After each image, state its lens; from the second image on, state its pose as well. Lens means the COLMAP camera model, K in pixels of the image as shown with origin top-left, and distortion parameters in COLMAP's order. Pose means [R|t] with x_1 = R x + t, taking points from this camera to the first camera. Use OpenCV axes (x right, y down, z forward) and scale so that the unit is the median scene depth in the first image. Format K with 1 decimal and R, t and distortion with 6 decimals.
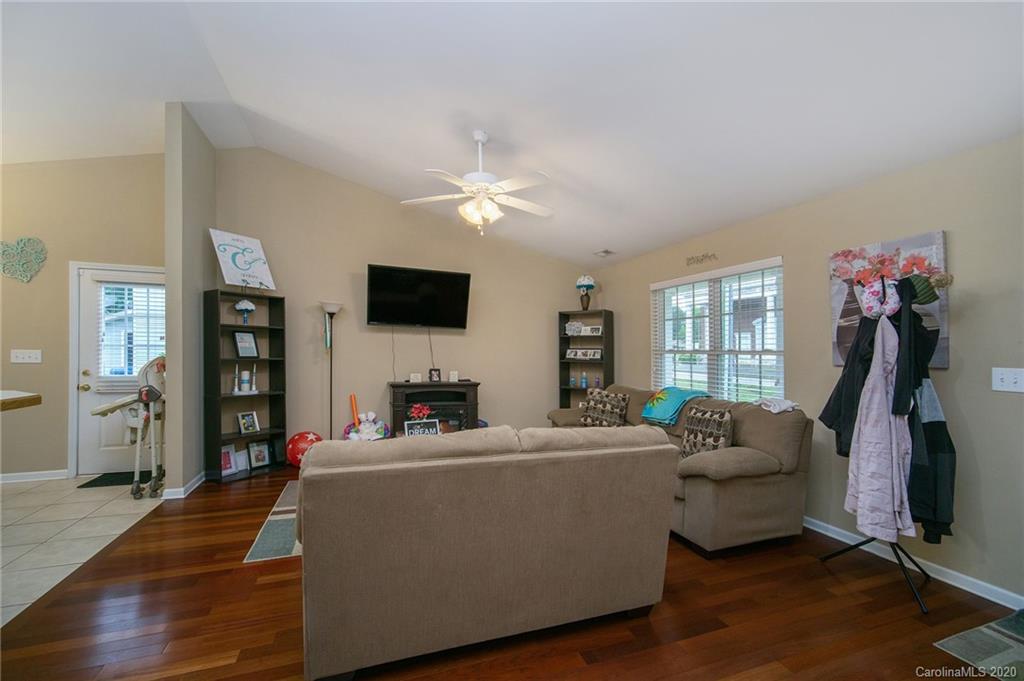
lens RADIAL K [[412.9, 0, 493.8], [0, 412.9, 357.0], [0, 0, 1]] dist [0.006537, -0.000417]
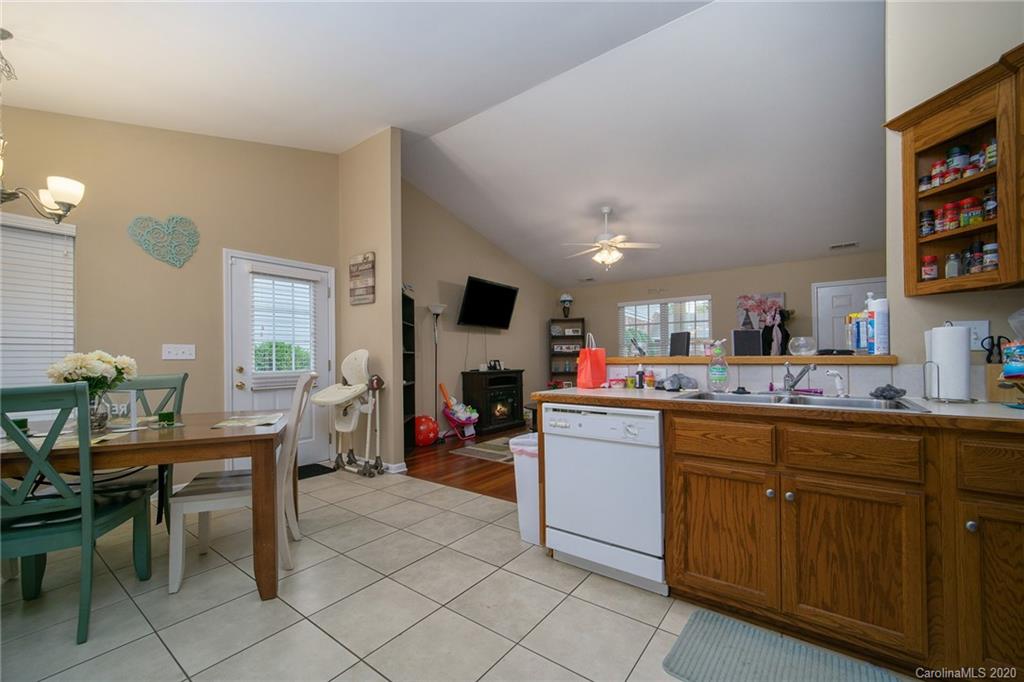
lens RADIAL K [[412.9, 0, 504.9], [0, 412.9, 363.9], [0, 0, 1]] dist [0.006537, -0.000417]
pose [[0.836961, -0.030553, 0.546409, -0.948706], [0.028294, 0.999521, 0.012549, 0.029454], [-0.546530, 0.004958, 0.837425, -0.097984]]
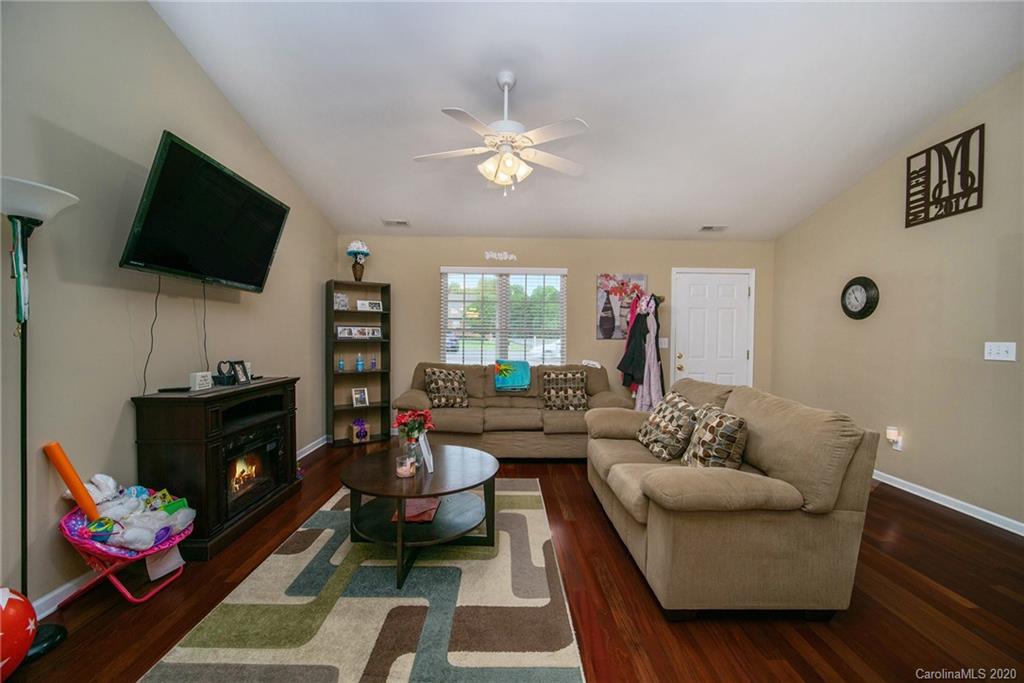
lens RADIAL K [[412.9, 0, 512.2], [0, 412.9, 351.5], [0, 0, 1]] dist [0.006537, -0.000417]
pose [[0.314275, -0.052341, 0.947888, -0.646282], [0.006669, 0.998576, 0.052928, -0.013419], [-0.949309, -0.010312, 0.314177, 0.541323]]
